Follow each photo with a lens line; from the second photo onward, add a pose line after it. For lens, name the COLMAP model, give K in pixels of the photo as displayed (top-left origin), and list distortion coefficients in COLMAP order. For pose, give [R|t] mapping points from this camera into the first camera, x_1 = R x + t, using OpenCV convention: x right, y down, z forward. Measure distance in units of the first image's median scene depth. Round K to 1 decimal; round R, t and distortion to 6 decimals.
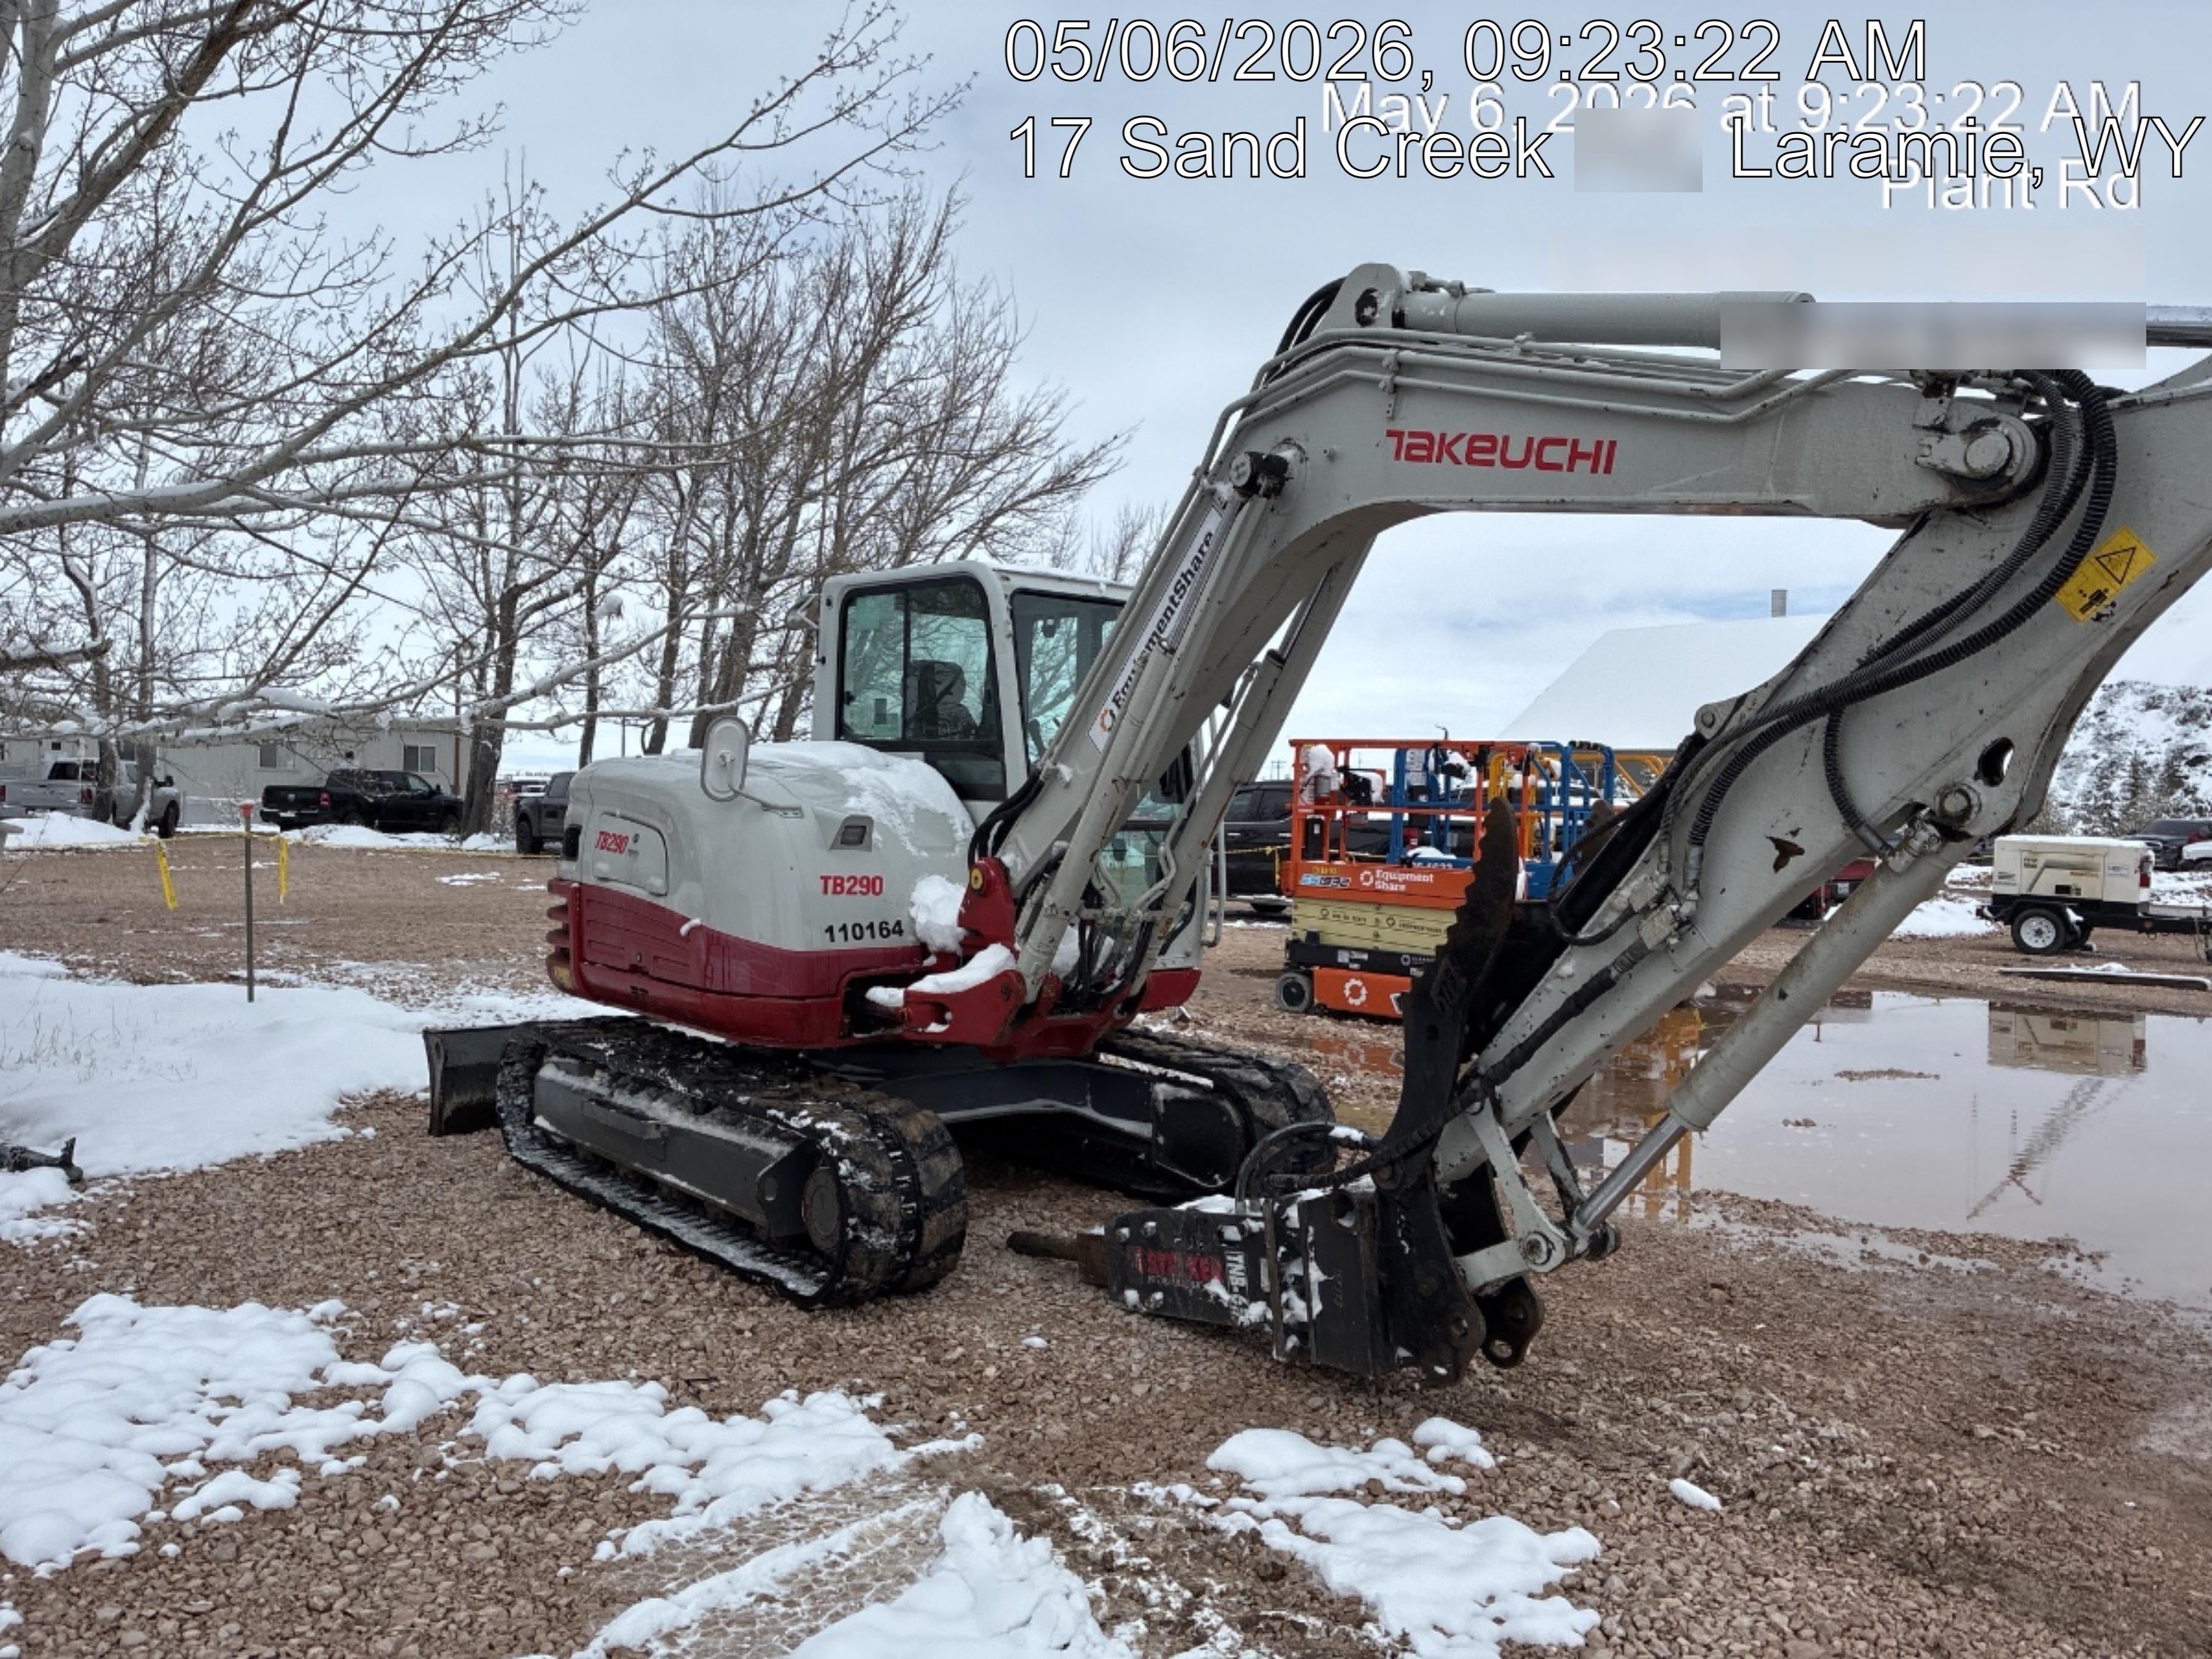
lens RADIAL K [[1690.6, 0, 1118.2], [0, 1690.6, 802.0], [0, 0, 1]] dist [0.055988, -0.071396]
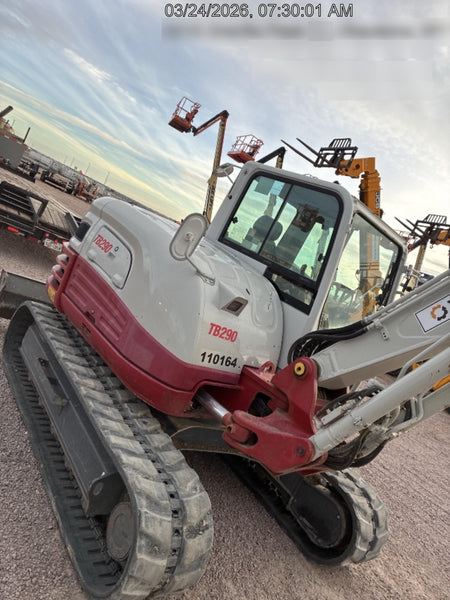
lens RADIAL K [[458.6, 0, 222.6], [0, 458.6, 289.3], [0, 0, 1]] dist [0.055988, -0.071396]
pose [[0.908752, 0.414637, 0.047403, -0.156584], [-0.417155, 0.905837, 0.073770, -0.020372], [-0.012351, -0.086813, 0.996148, 0.420988]]
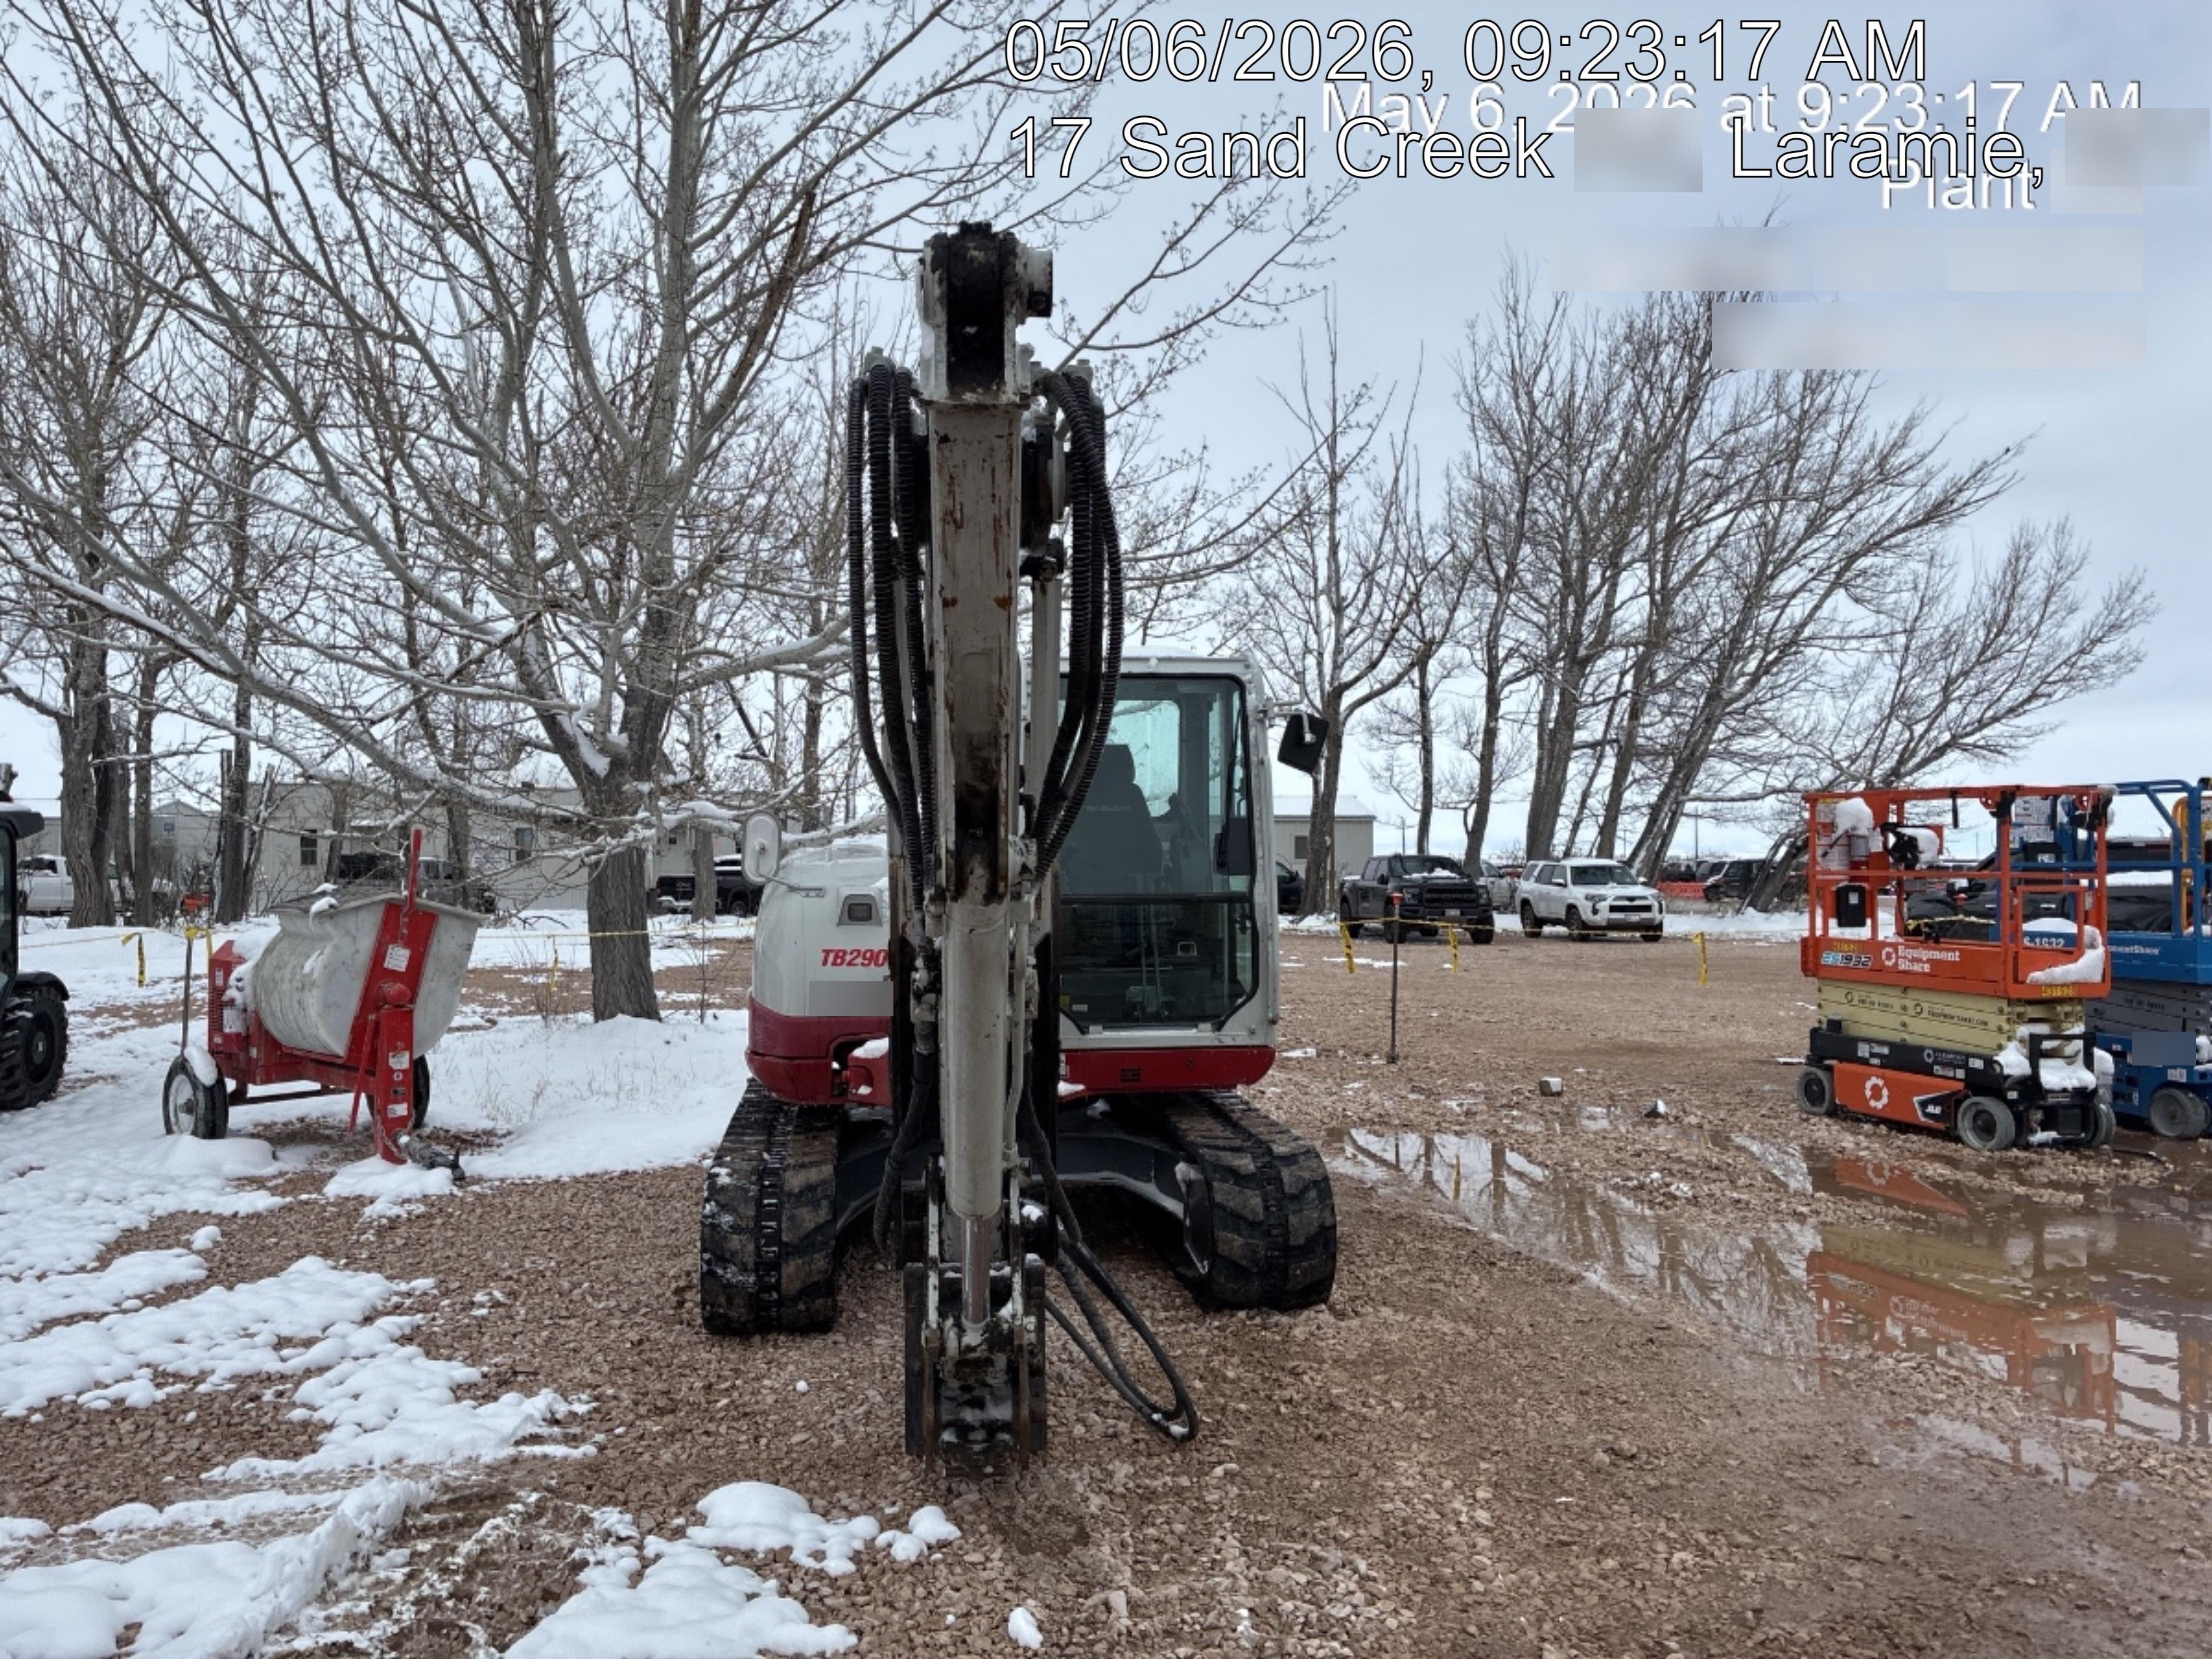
lens RADIAL K [[1690.6, 0, 1118.2], [0, 1690.6, 802.0], [0, 0, 1]] dist [0.055988, -0.071396]
pose [[0.833021, -0.049257, -0.551044, 0.473039], [0.023103, 0.998257, -0.054308, 0.009296], [0.552759, 0.032509, 0.832707, 0.135720]]
